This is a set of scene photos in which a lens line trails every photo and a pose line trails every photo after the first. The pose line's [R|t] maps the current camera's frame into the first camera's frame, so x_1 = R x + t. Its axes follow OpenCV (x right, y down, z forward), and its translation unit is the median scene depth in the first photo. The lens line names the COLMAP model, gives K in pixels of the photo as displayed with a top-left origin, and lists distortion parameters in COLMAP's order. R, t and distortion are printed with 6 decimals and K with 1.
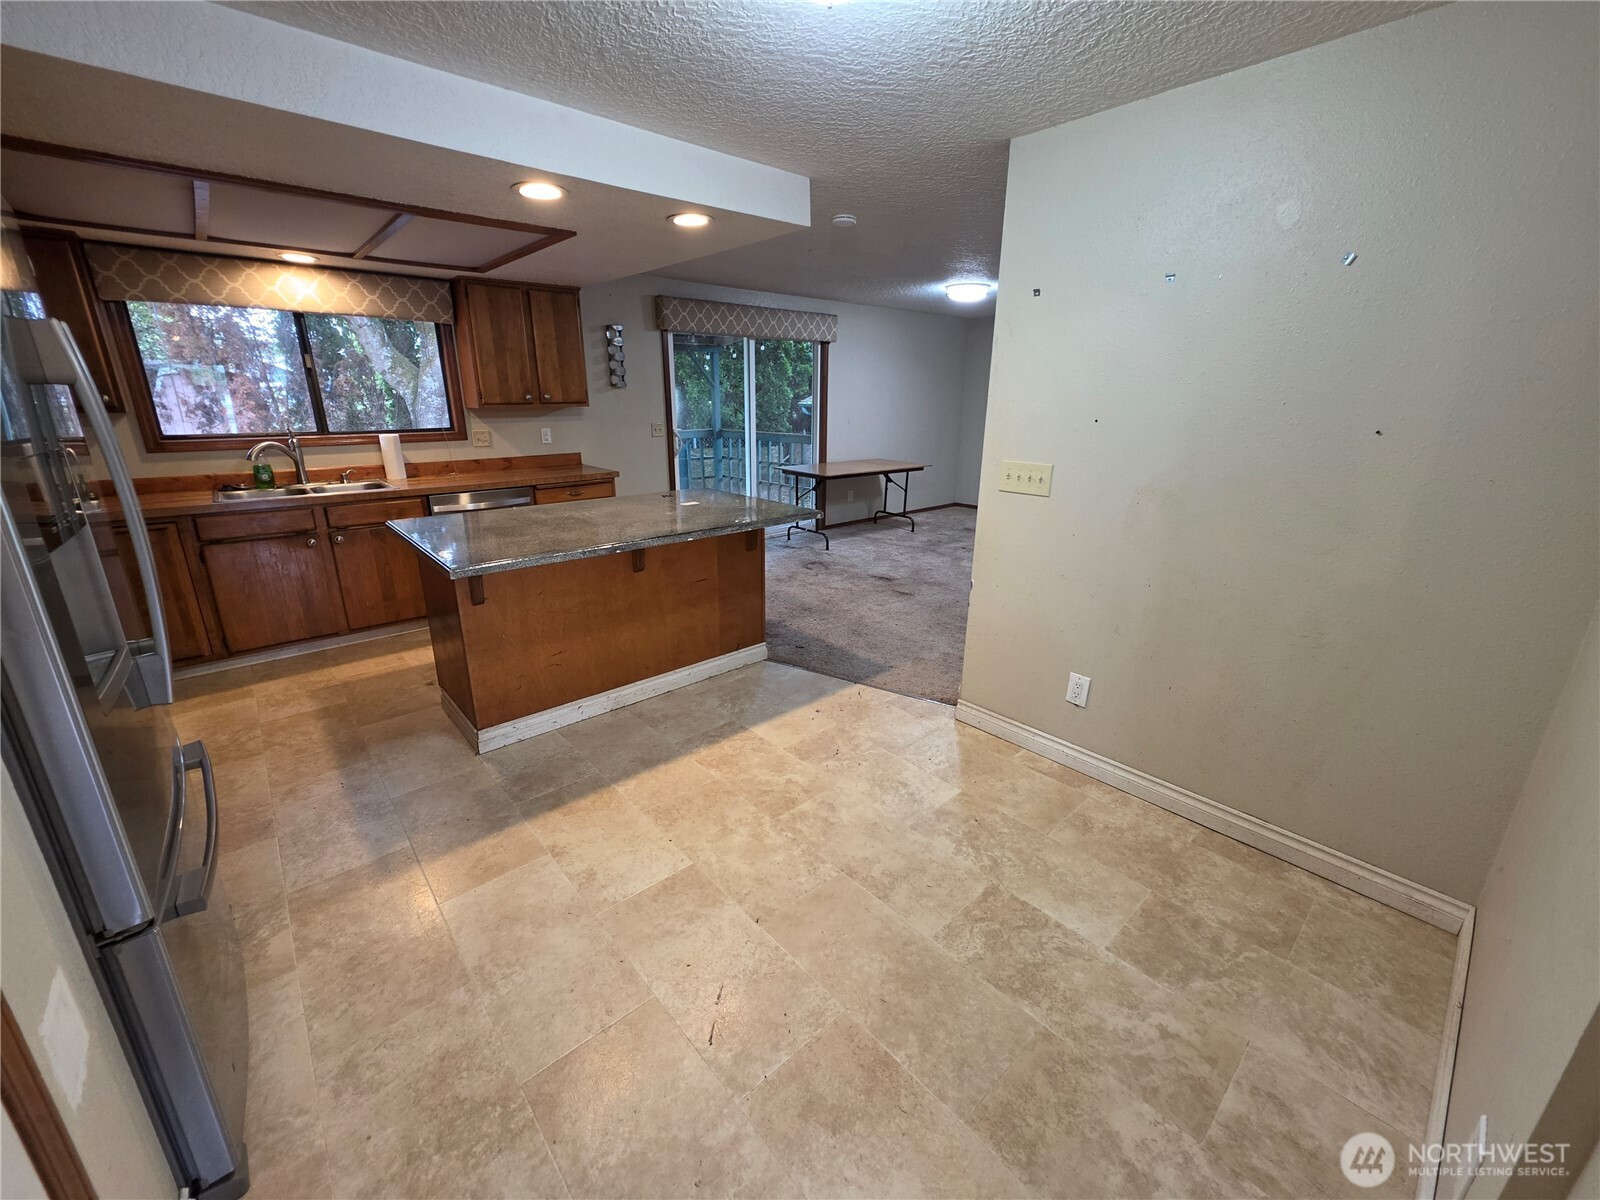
lens RADIAL K [[637.9, 0, 797.7], [0, 637.9, 591.7], [0, 0, 1]] dist [-0.004202, 0.001466]
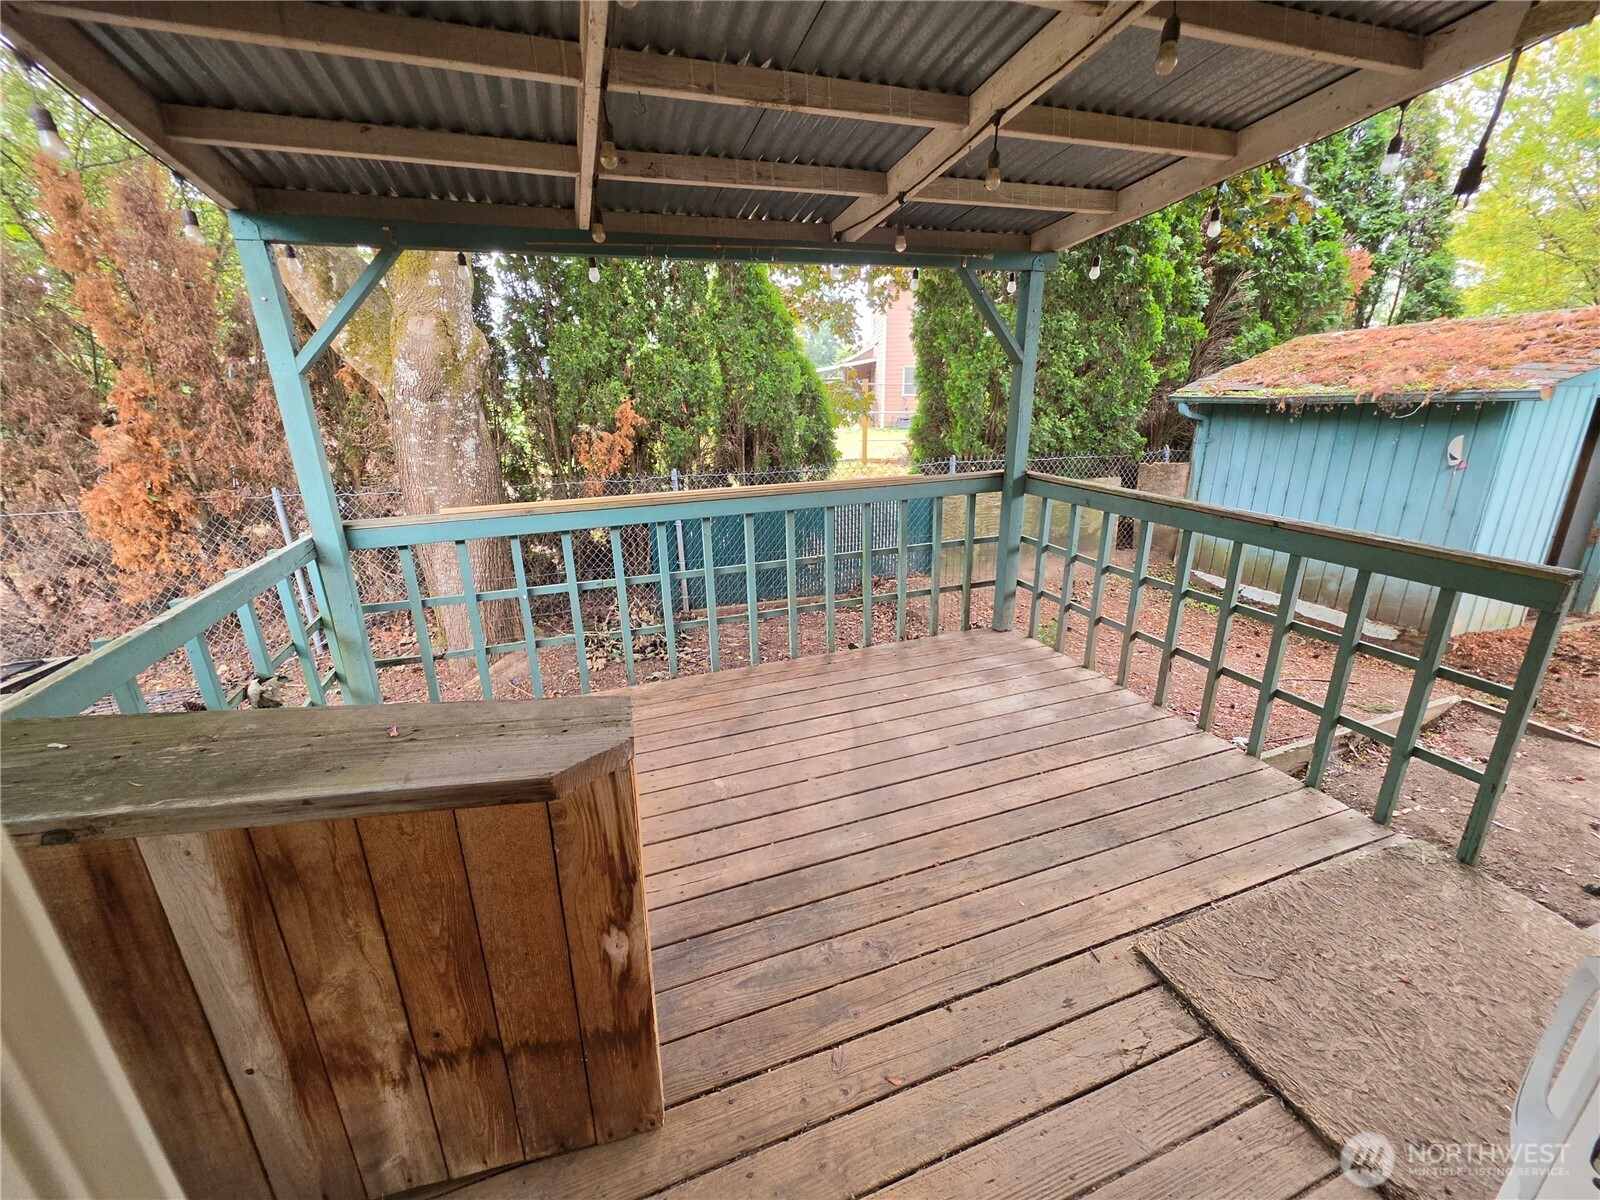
lens RADIAL K [[637.9, 0, 796.6], [0, 637.9, 593.7], [0, 0, 1]] dist [-0.004202, 0.001466]
pose [[0.928100, 0.099707, -0.358732, -0.262351], [-0.090557, 0.994994, 0.042263, -0.468108], [0.361150, -0.006738, 0.932484, 1.476793]]
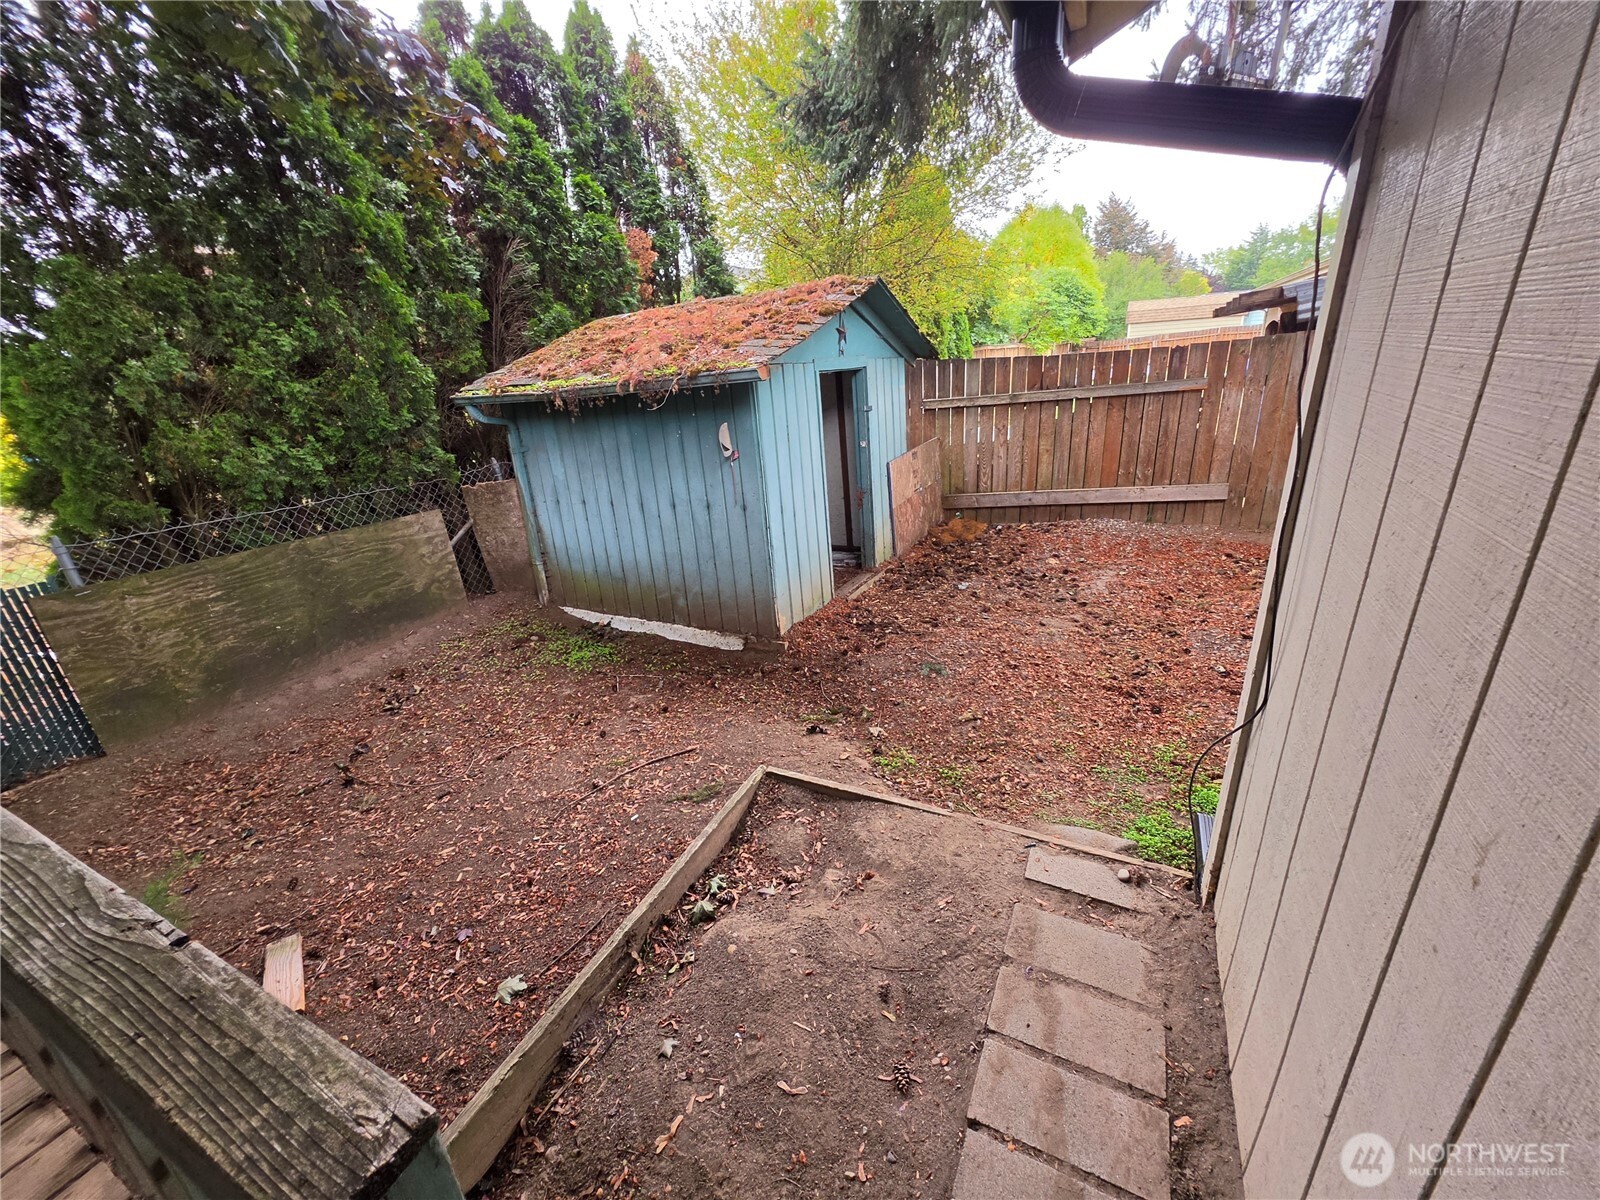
lens RADIAL K [[637.9, 0, 803.4], [0, 637.9, 593.8], [0, 0, 1]] dist [-0.004202, 0.001466]
pose [[0.922997, -0.189899, 0.334685, 0.147485], [0.173644, 0.981704, 0.078138, -0.605639], [-0.343400, -0.014005, 0.939085, 1.990228]]
